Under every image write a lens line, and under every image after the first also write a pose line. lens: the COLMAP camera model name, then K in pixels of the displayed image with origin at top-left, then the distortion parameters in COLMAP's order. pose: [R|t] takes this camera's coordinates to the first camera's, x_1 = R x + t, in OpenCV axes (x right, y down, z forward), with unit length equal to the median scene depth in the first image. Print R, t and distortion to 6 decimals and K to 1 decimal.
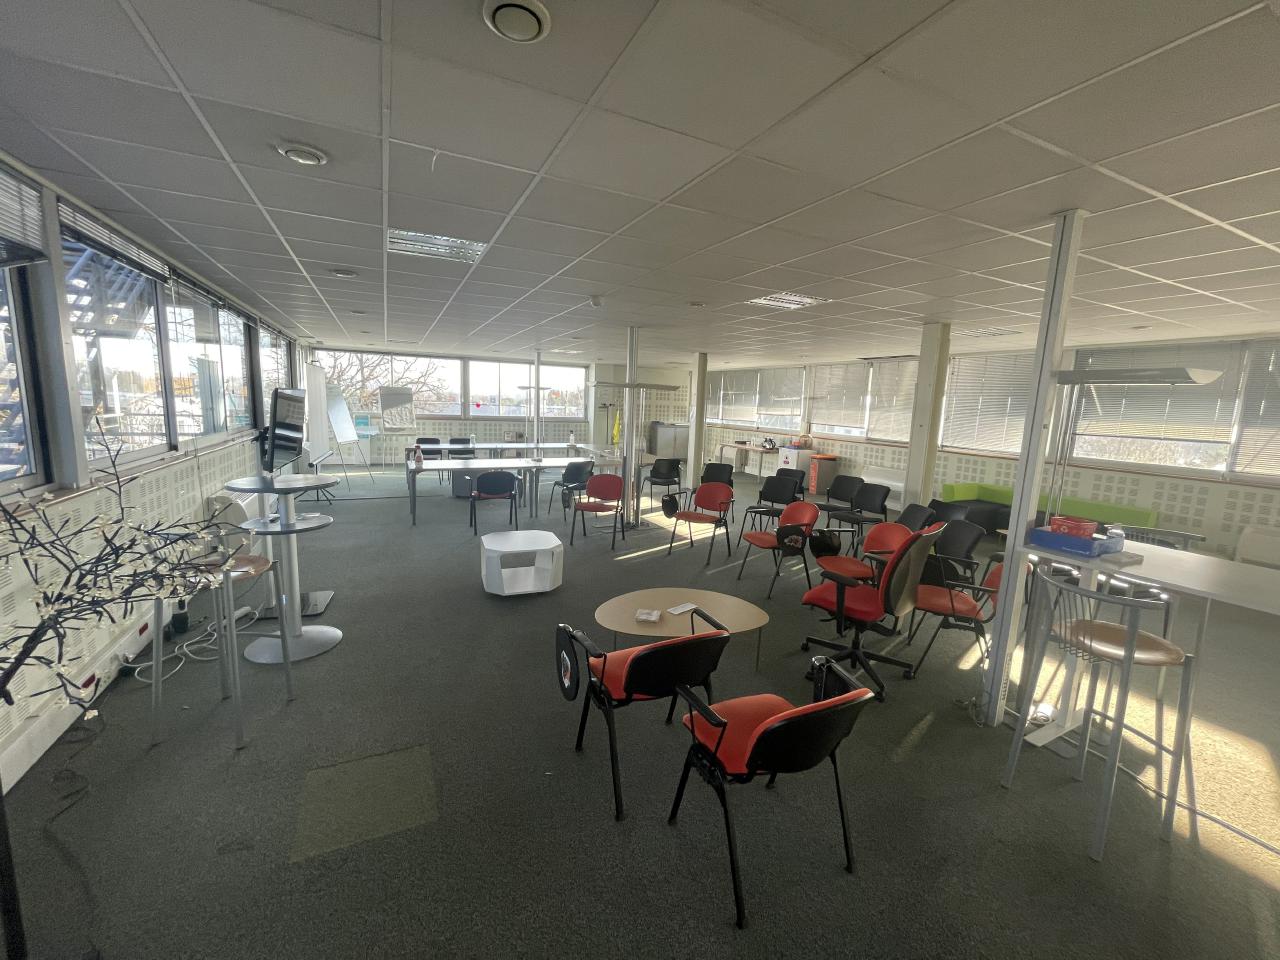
lens RADIAL K [[516.5, 0, 636.8], [0, 516.5, 480.1], [0, 0, 1]] dist [-0.004227, 0.000222]
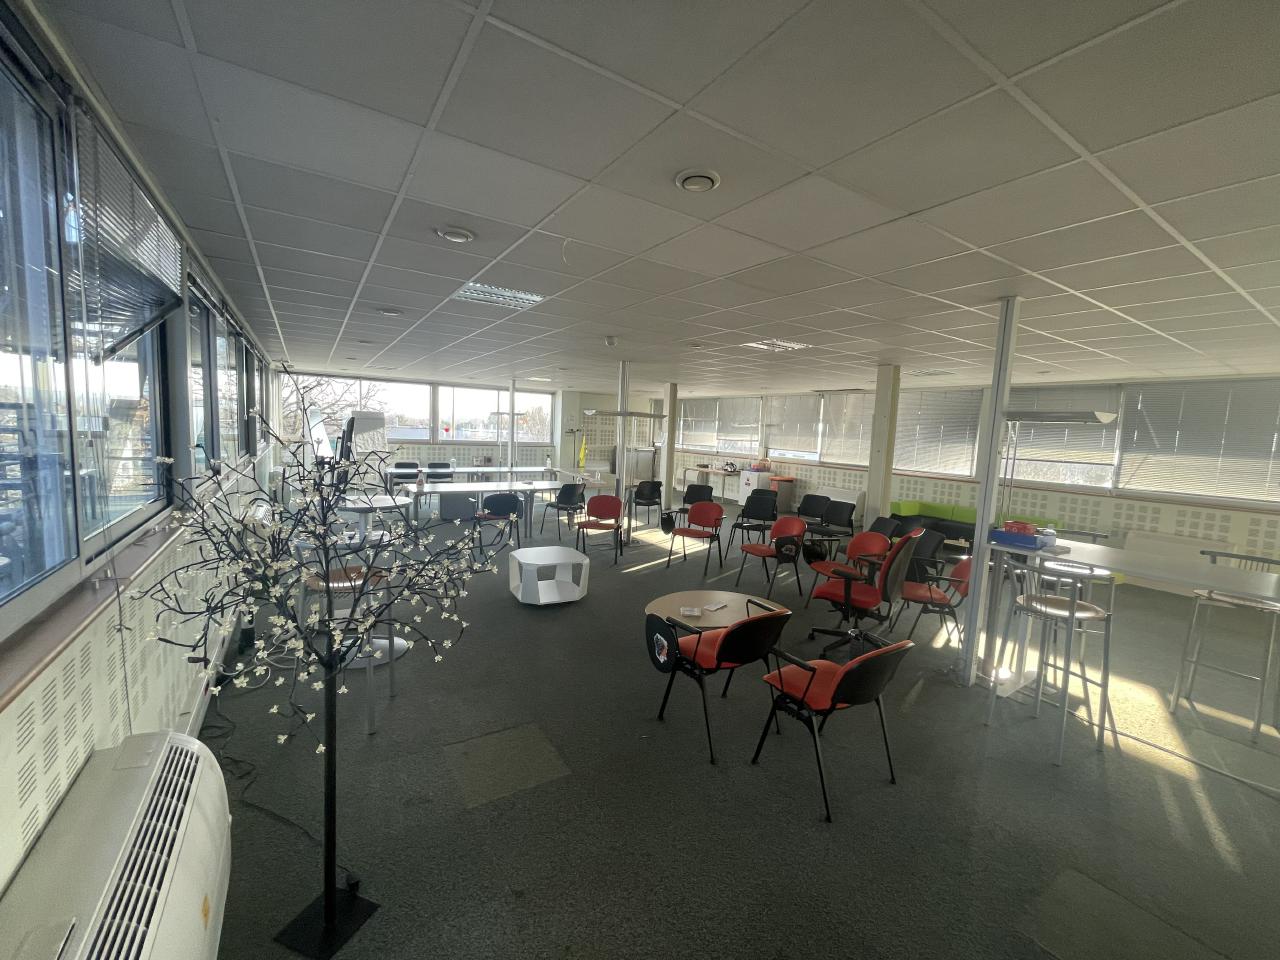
lens RADIAL K [[516.5, 0, 635.2], [0, 516.5, 480.8], [0, 0, 1]] dist [-0.004227, 0.000222]
pose [[0.993192, -0.006071, 0.116331, -0.142087], [0.011232, 0.998979, -0.043765, 0.007642], [-0.115947, 0.044774, 0.992246, -0.101166]]
